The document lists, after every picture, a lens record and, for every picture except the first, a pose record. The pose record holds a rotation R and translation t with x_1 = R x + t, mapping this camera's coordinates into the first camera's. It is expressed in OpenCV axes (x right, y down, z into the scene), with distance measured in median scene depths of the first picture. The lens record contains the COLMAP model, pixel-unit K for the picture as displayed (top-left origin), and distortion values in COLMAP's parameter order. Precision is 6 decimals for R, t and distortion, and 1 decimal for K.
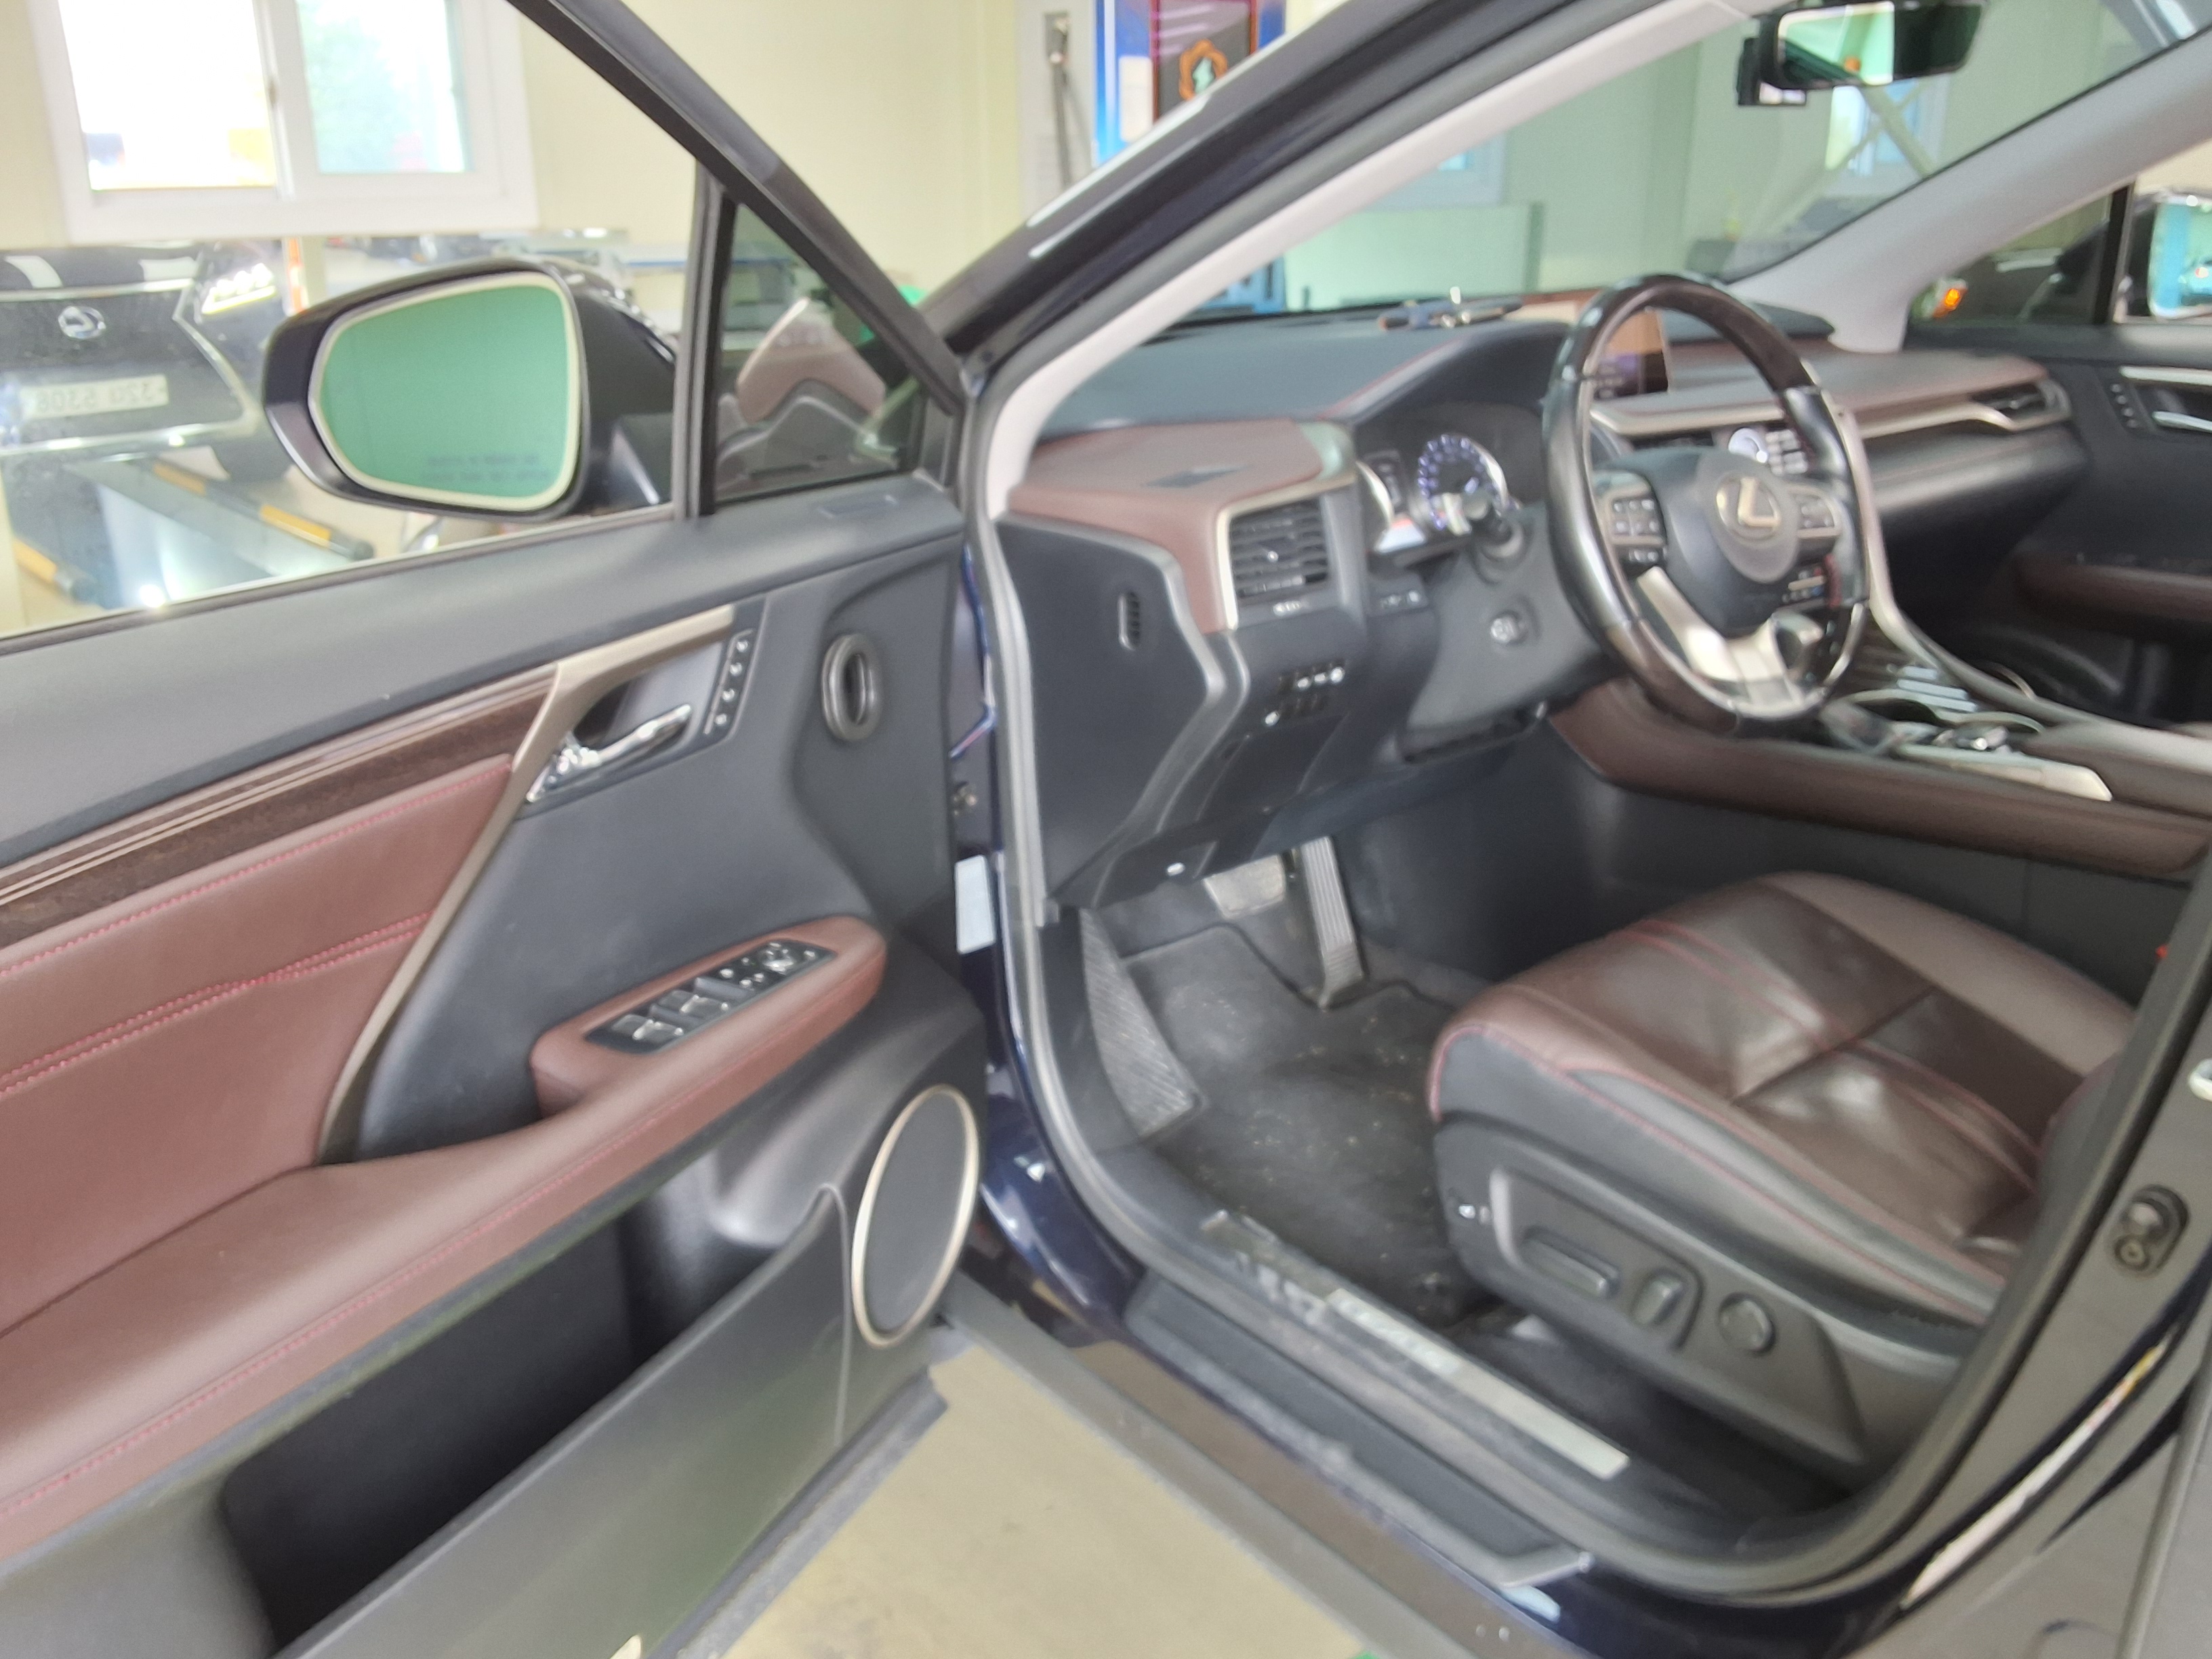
lens RADIAL K [[1799.2, 0, 1106.0], [0, 1799.2, 829.5], [0, 0, 1]] dist [0.256072, -0.458409]
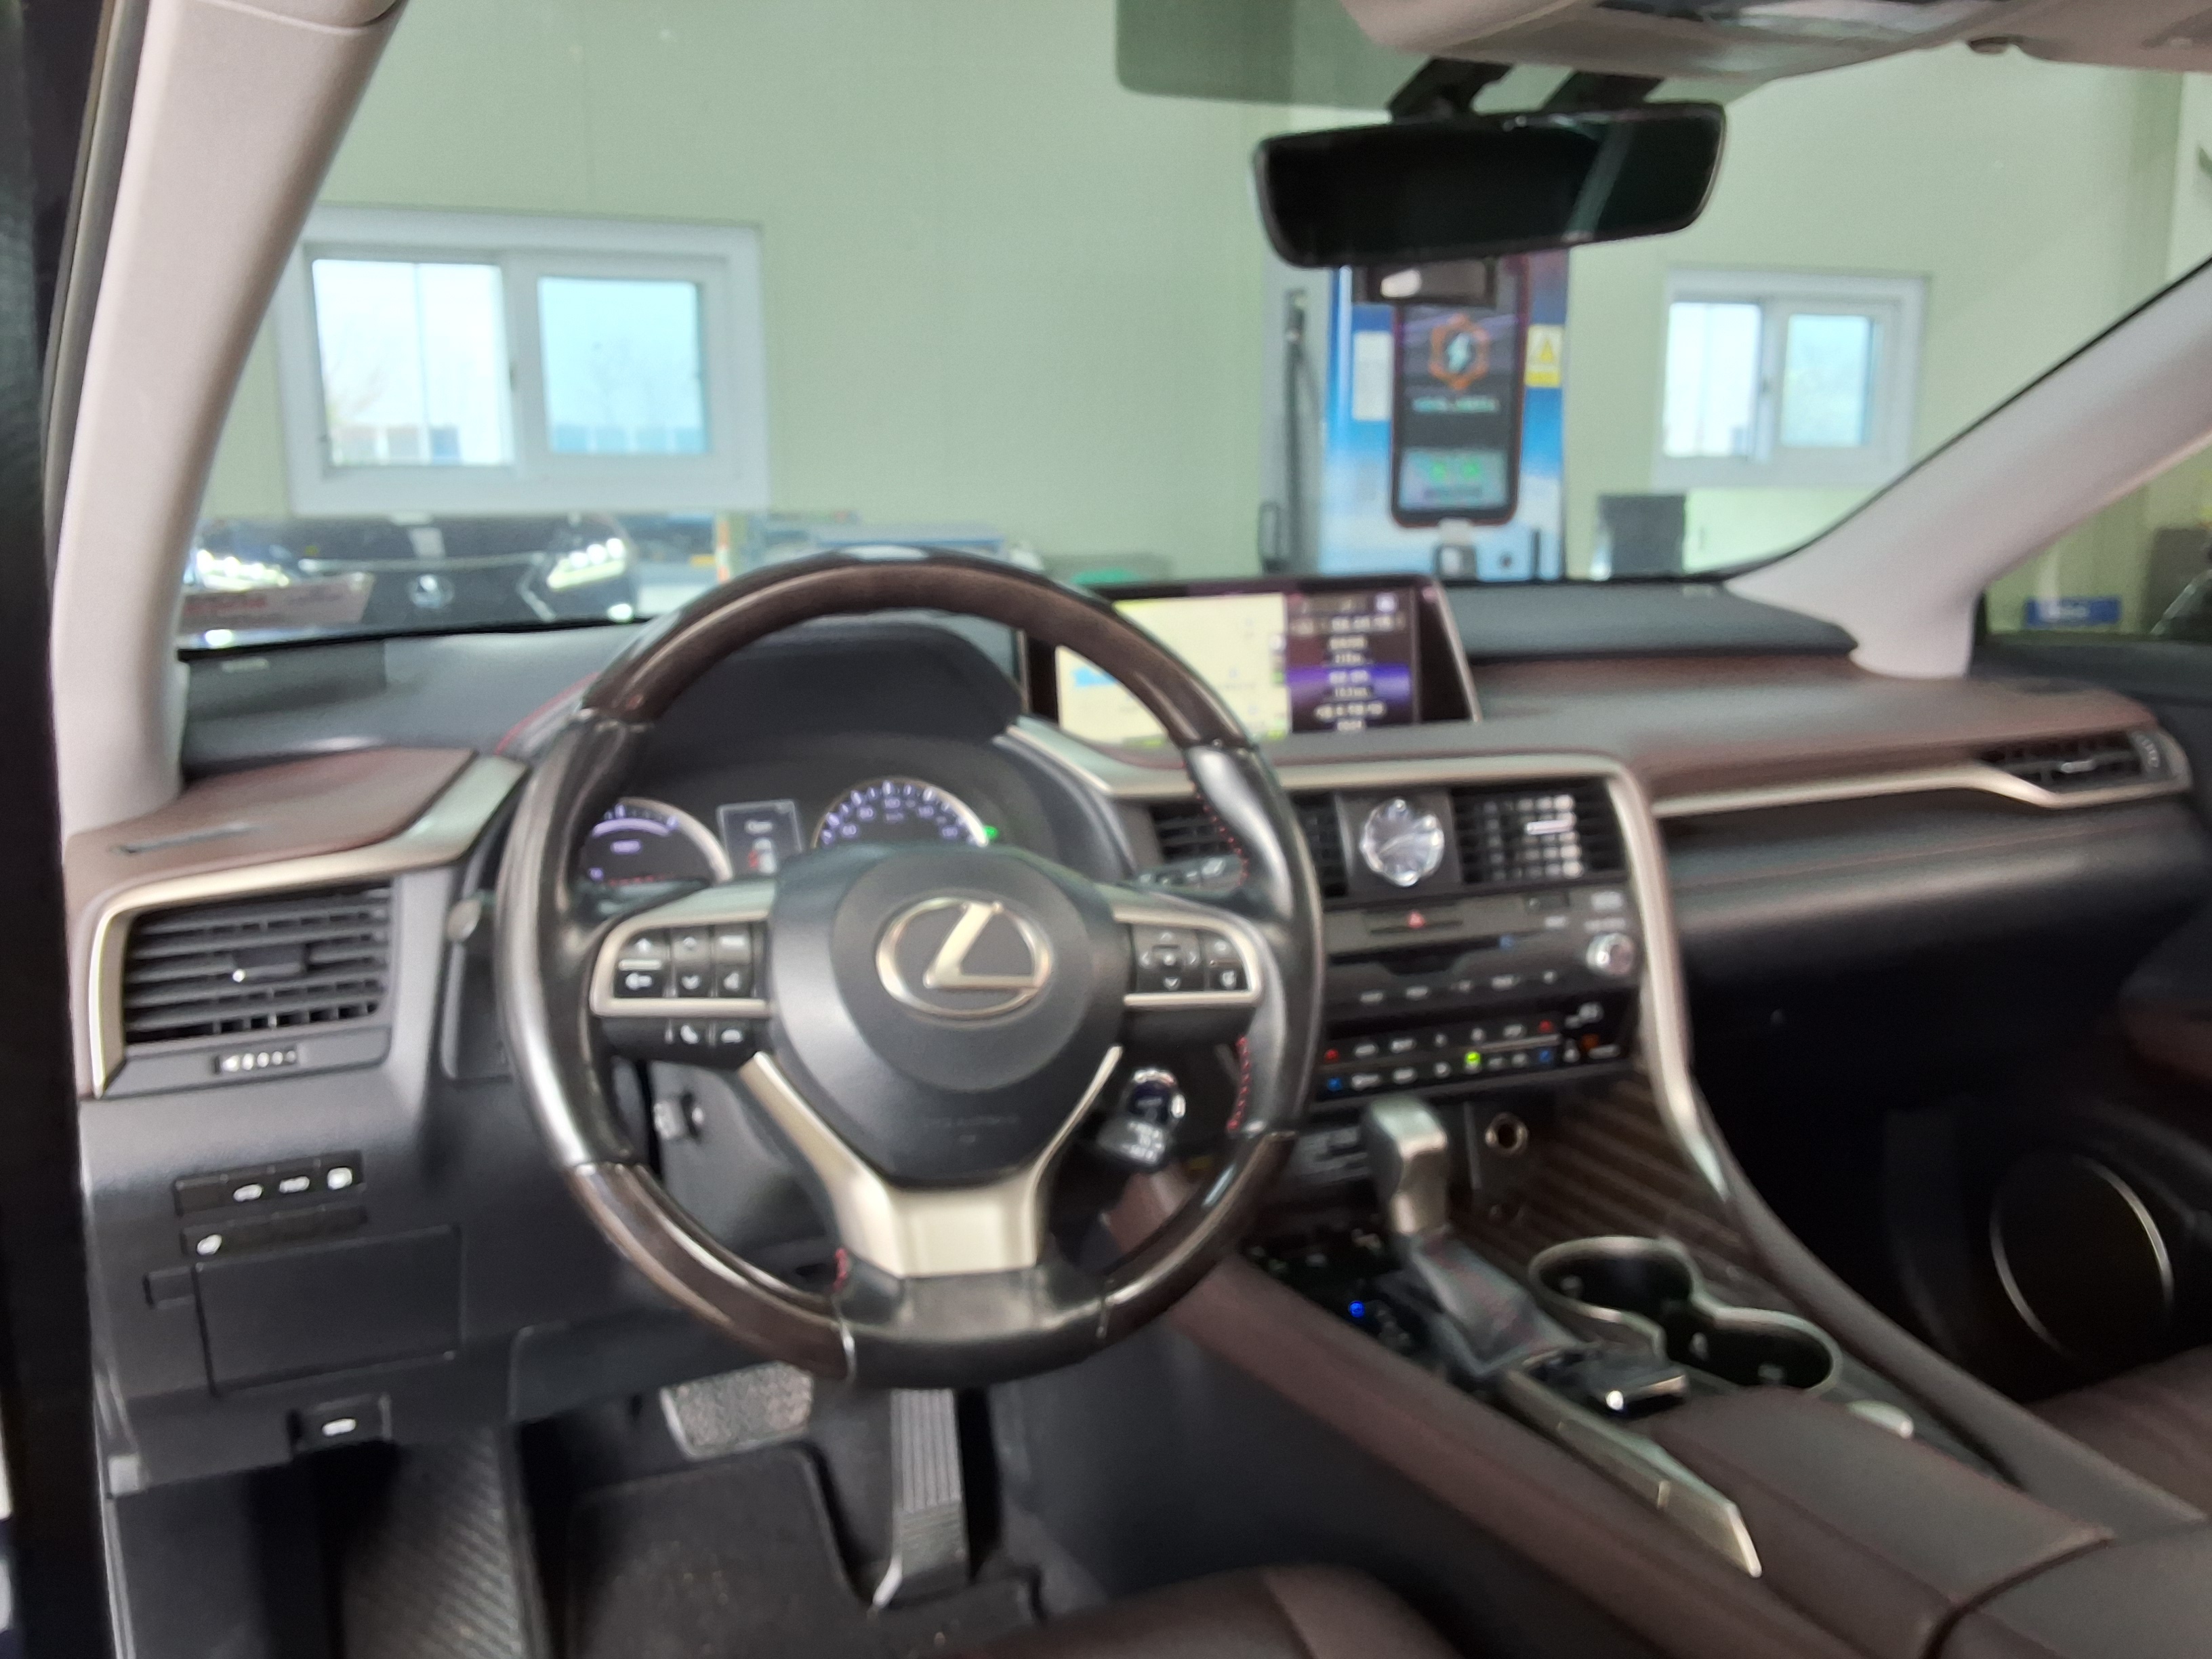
lens RADIAL K [[1799.2, 0, 1106.0], [0, 1799.2, 829.5], [0, 0, 1]] dist [0.256072, -0.458409]
pose [[0.958816, 0.052165, -0.279195, 0.361776], [-0.092141, 0.986954, -0.132030, -0.095809], [0.268665, 0.152318, 0.951114, 0.320857]]
